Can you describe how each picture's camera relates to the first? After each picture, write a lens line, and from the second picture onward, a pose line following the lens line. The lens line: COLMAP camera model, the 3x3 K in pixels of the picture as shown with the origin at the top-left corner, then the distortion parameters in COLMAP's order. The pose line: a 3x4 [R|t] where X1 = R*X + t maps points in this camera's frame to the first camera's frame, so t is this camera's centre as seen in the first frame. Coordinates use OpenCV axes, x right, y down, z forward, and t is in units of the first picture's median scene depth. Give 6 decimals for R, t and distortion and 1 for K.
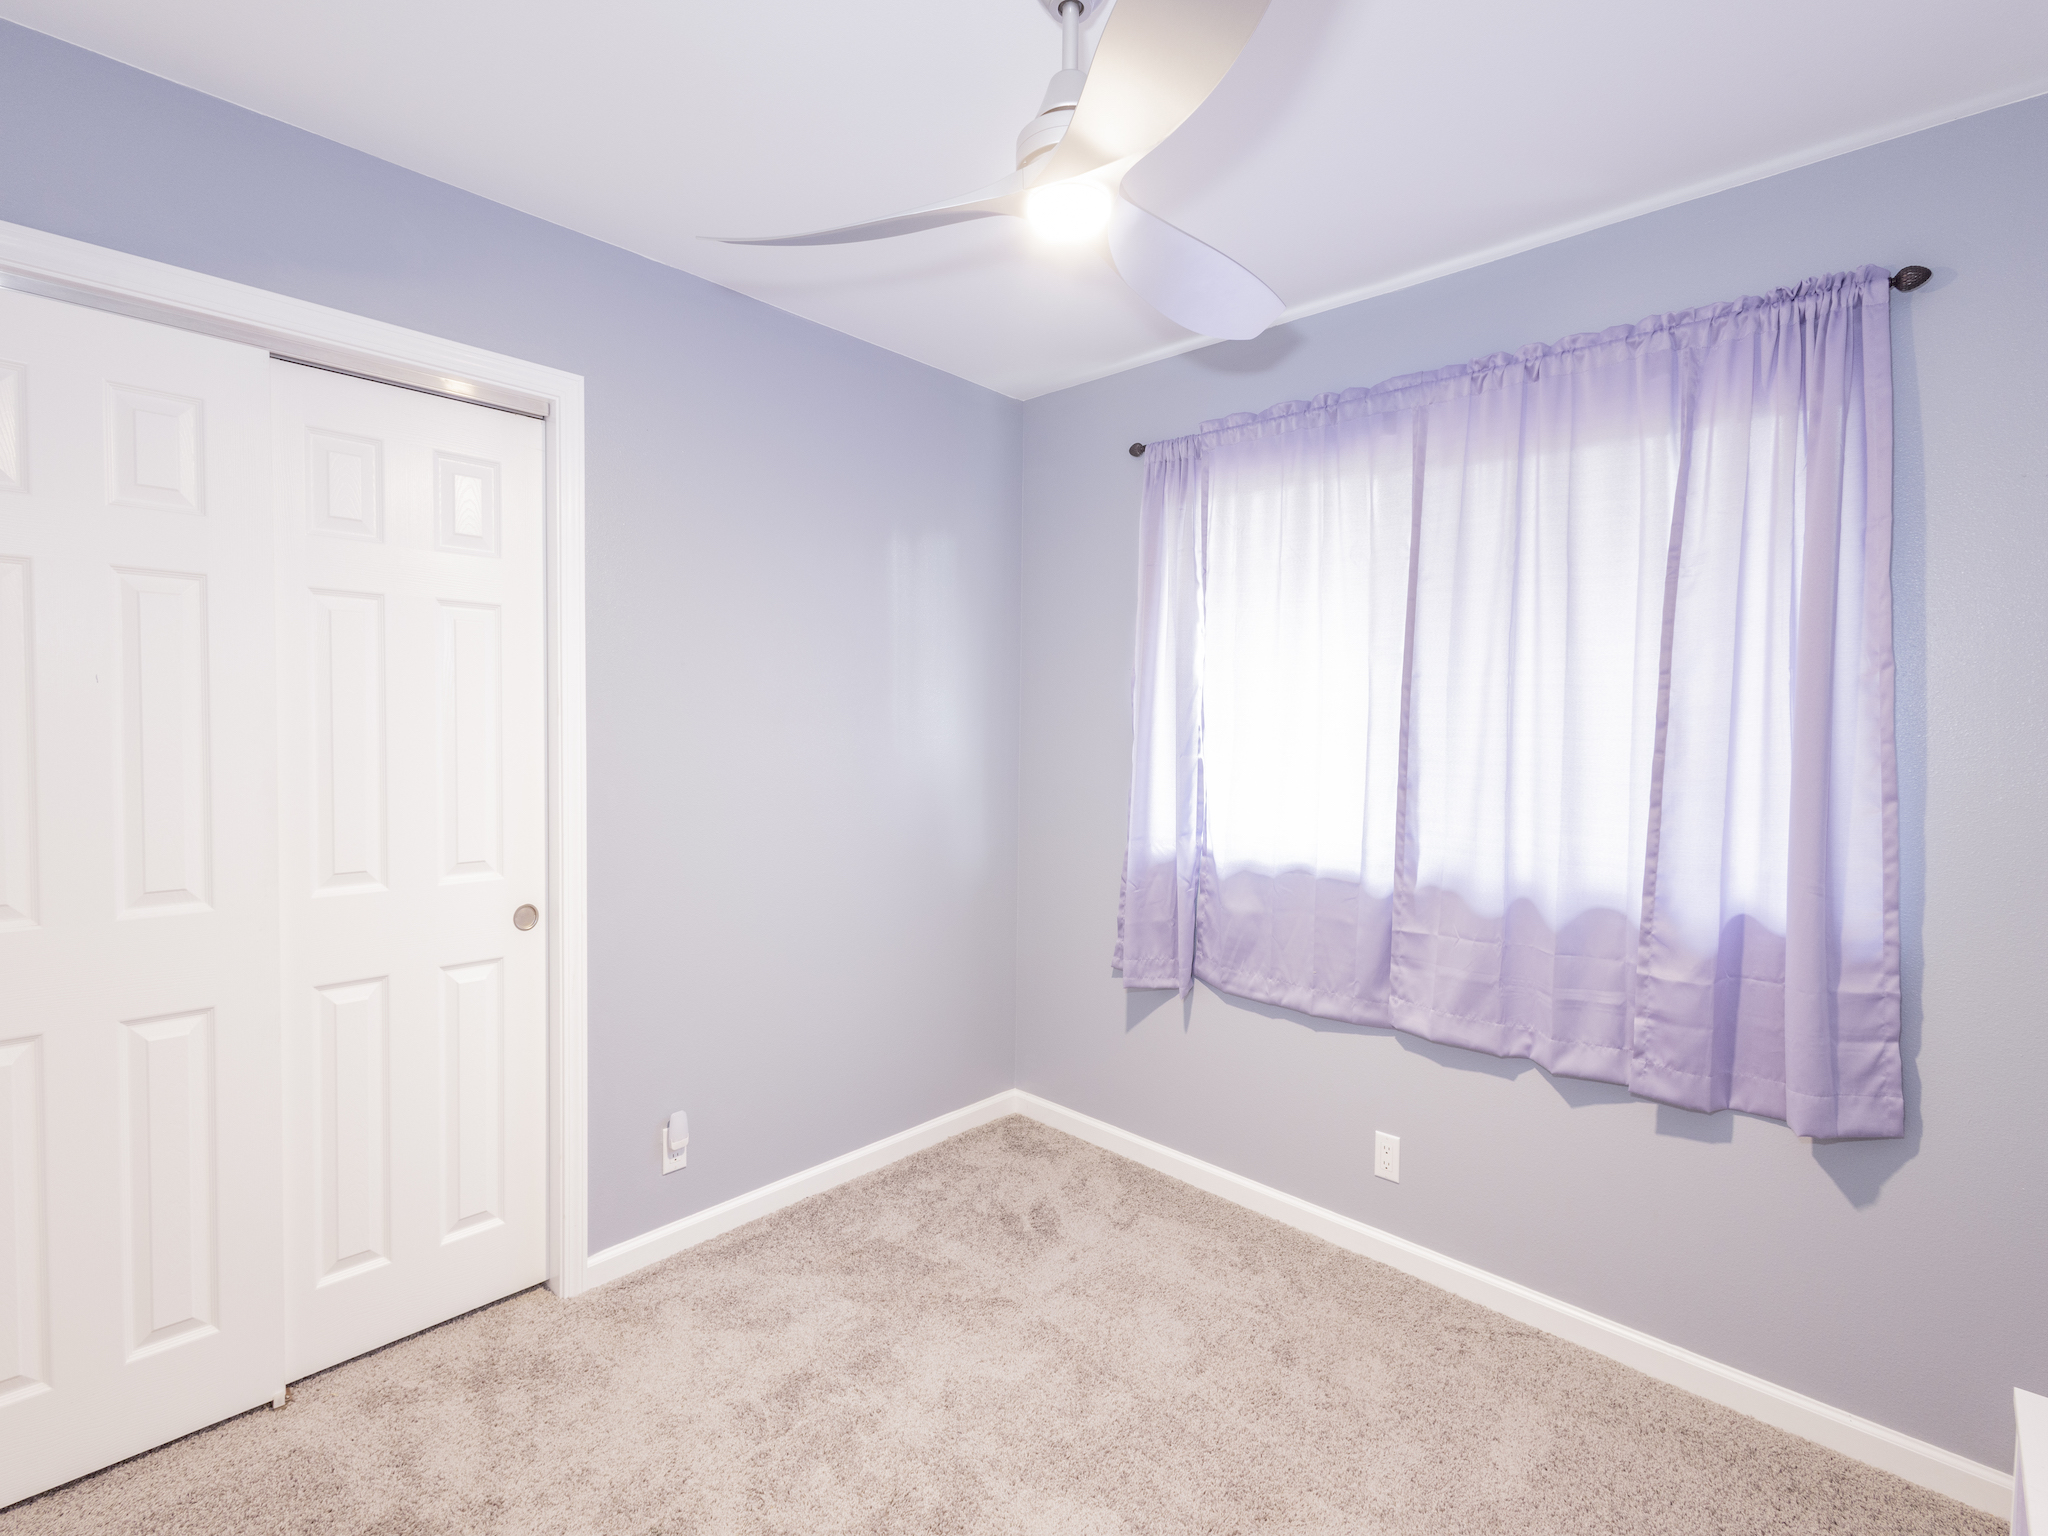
lens RADIAL K [[927.0, 0, 1003.3], [0, 927.0, 750.5], [0, 0, 1]] dist [0.011257, -0.000748]
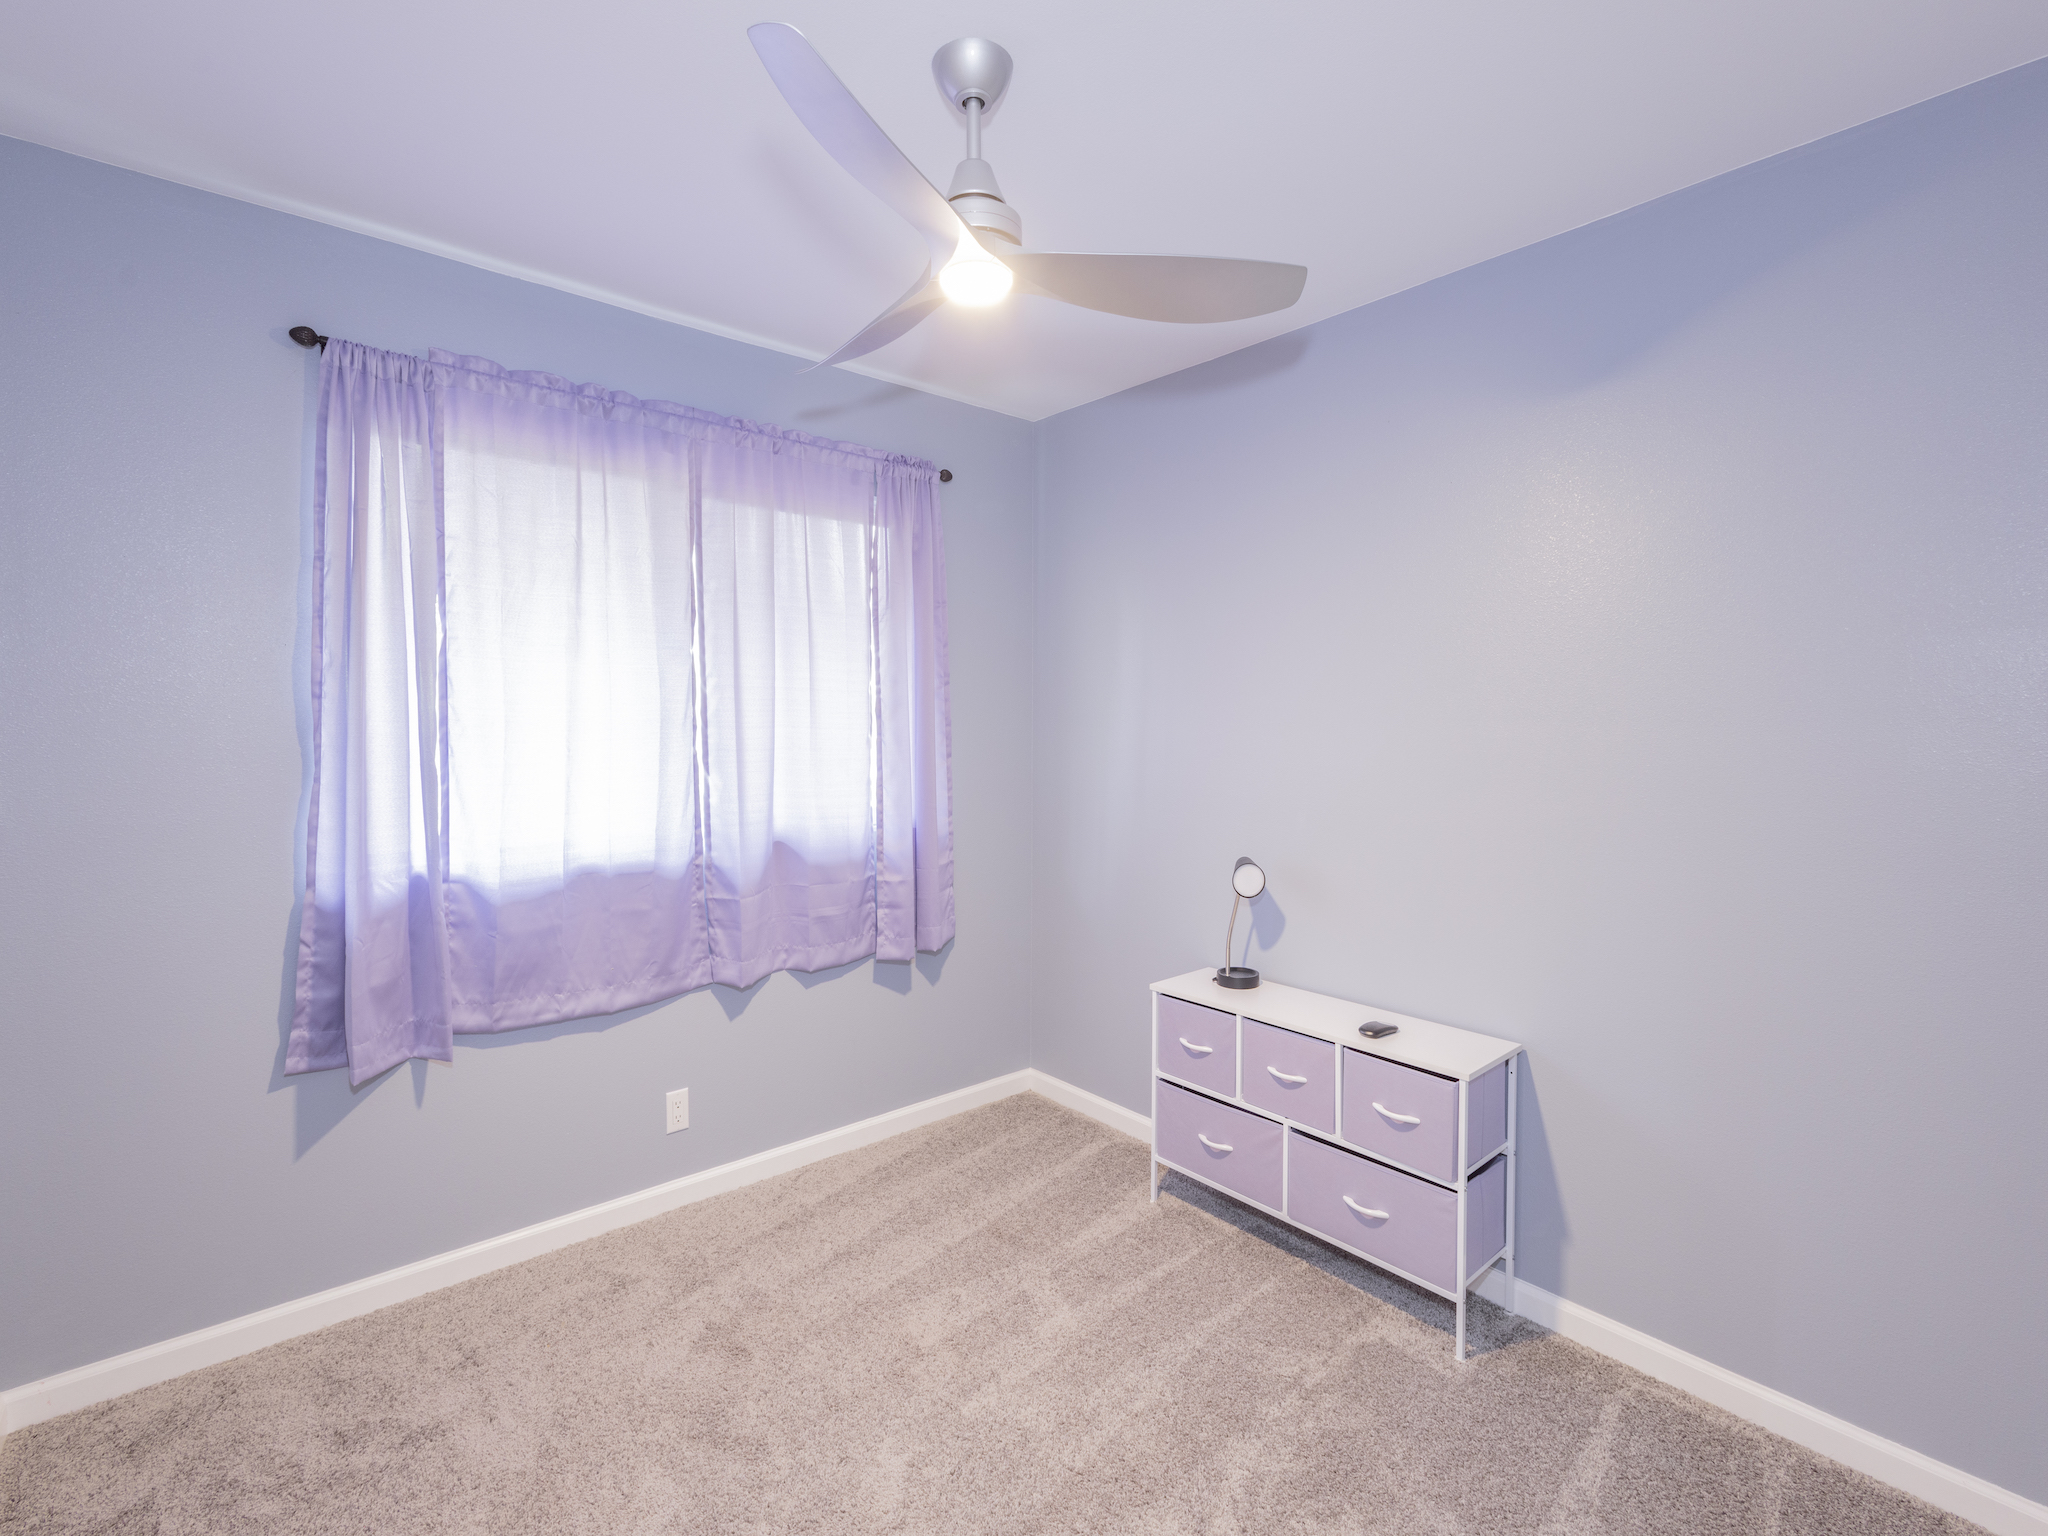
lens RADIAL K [[927.0, 0, 1003.3], [0, 927.0, 750.5], [0, 0, 1]] dist [0.011257, -0.000748]
pose [[0.131393, -0.052560, 0.989936, -0.594956], [0.030735, 0.998329, 0.048926, -0.031918], [-0.990854, 0.023997, 0.132789, 0.450972]]
